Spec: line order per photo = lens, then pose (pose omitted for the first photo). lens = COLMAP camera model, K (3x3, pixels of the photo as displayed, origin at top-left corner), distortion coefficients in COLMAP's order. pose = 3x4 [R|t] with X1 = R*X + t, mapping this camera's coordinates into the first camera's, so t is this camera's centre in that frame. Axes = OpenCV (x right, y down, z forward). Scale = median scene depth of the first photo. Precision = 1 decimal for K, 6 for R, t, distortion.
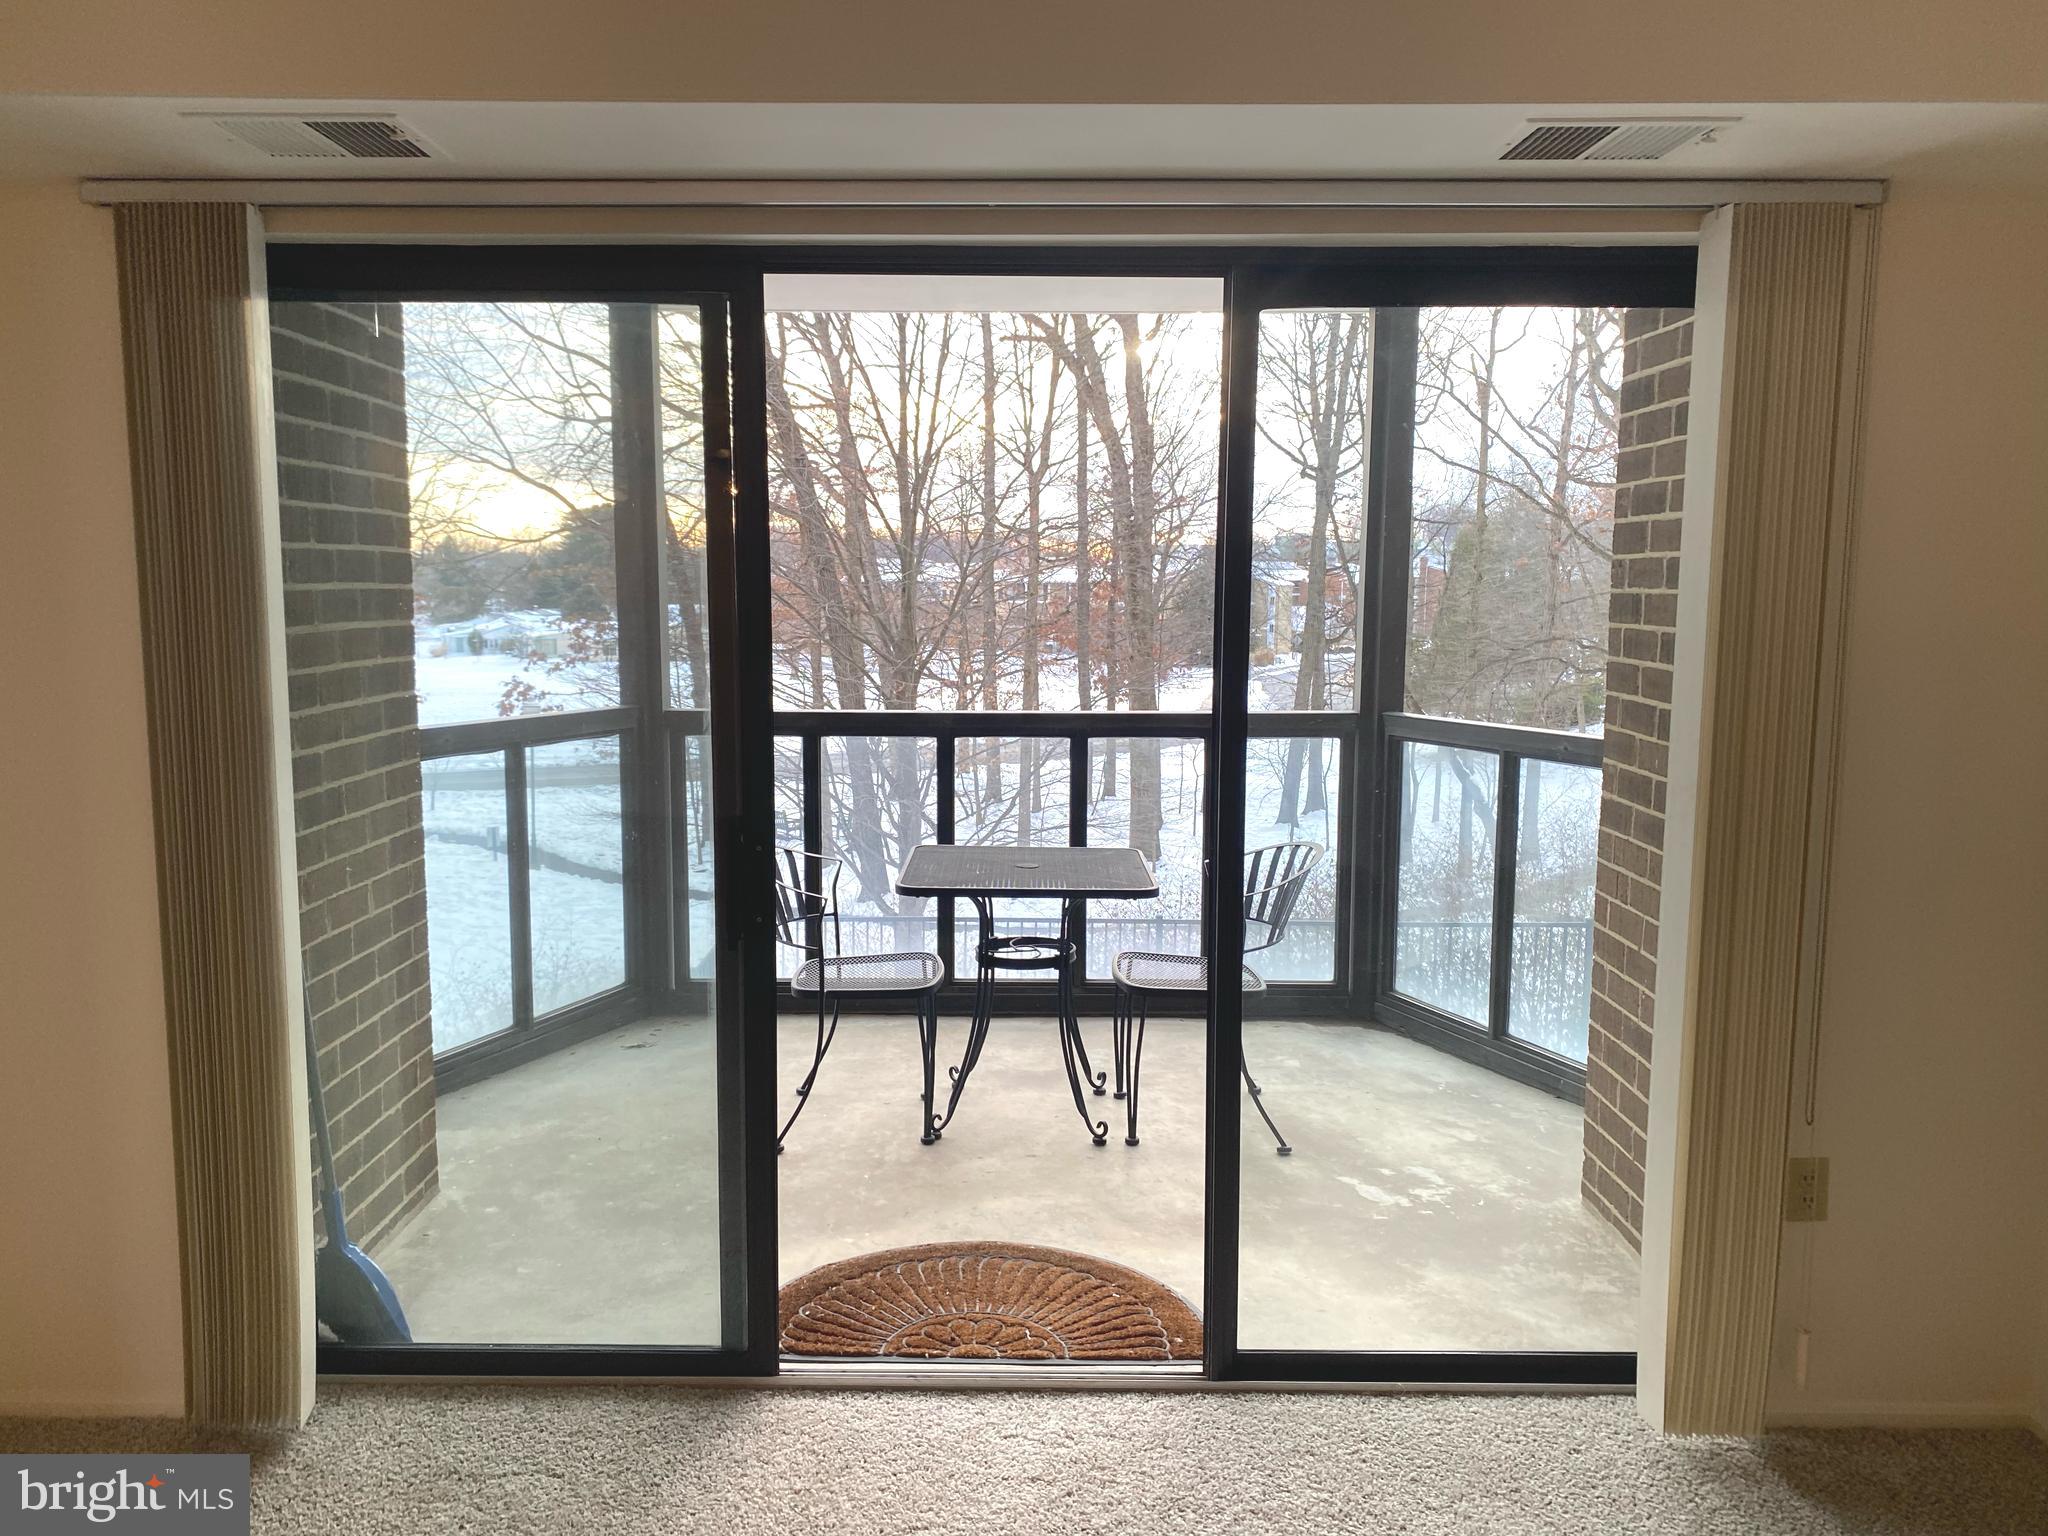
lens RADIAL K [[1546.6, 0, 1024.0], [0, 1546.6, 768.0], [0, 0, 1]] dist [-0.016138, 0.000426]
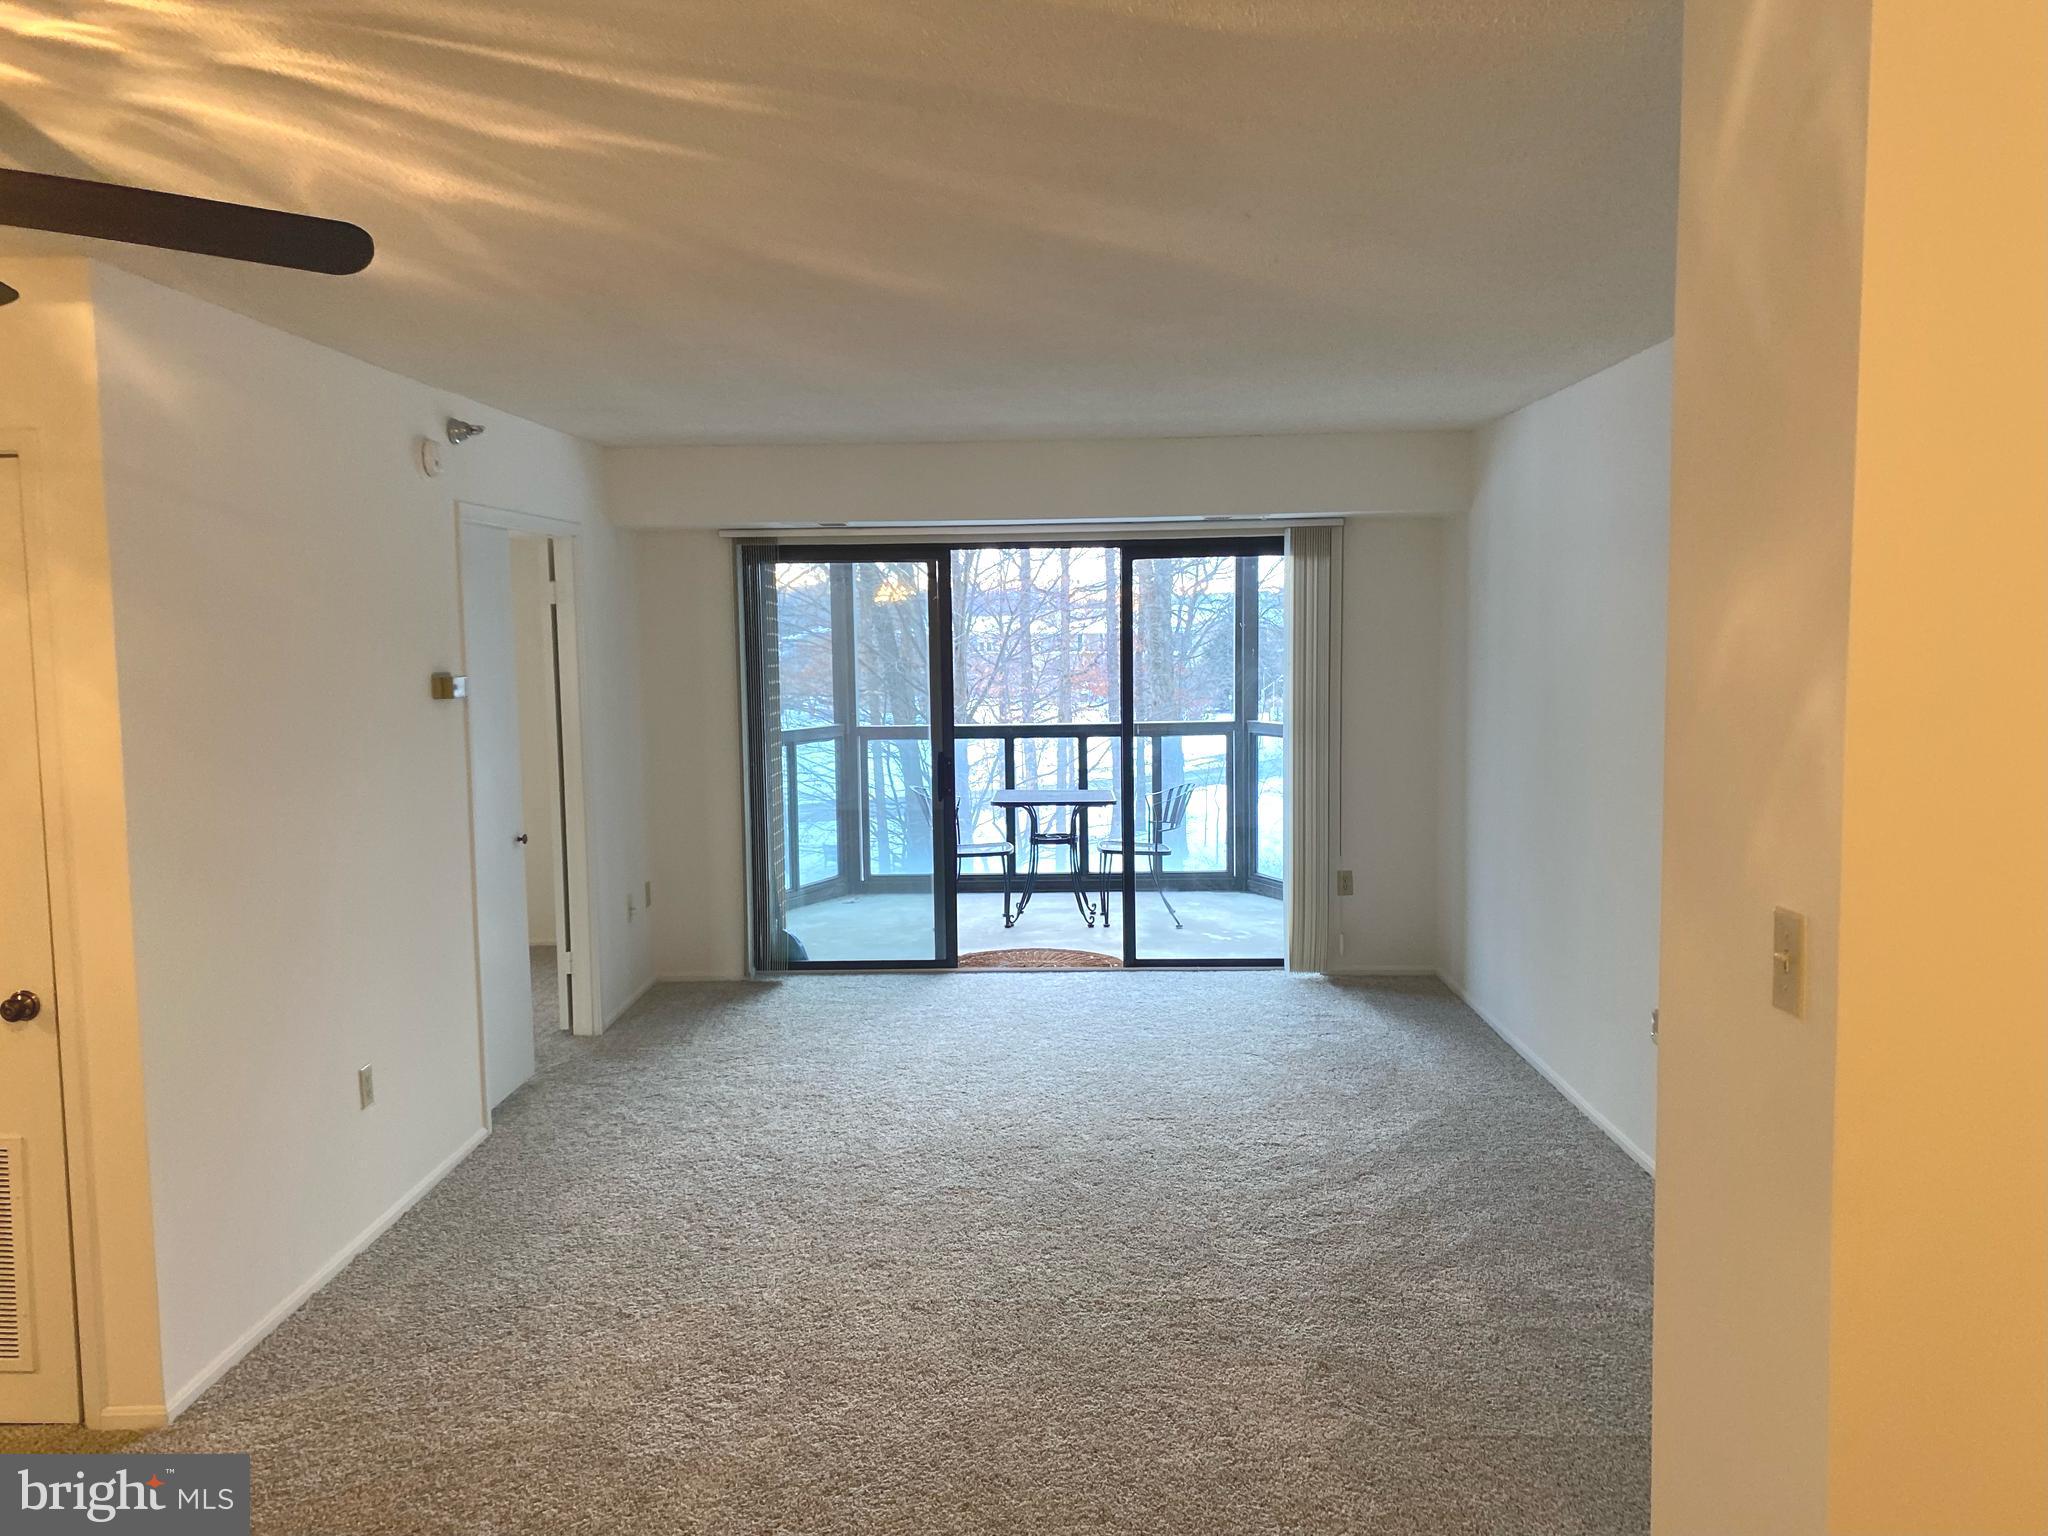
lens RADIAL K [[1546.6, 0, 1024.0], [0, 1546.6, 768.0], [0, 0, 1]] dist [-0.016138, 0.000426]
pose [[0.999598, -0.015273, -0.023889, 0.011470], [0.014496, 0.999372, -0.032343, 0.090257], [0.024368, 0.031984, 0.999191, -0.993380]]
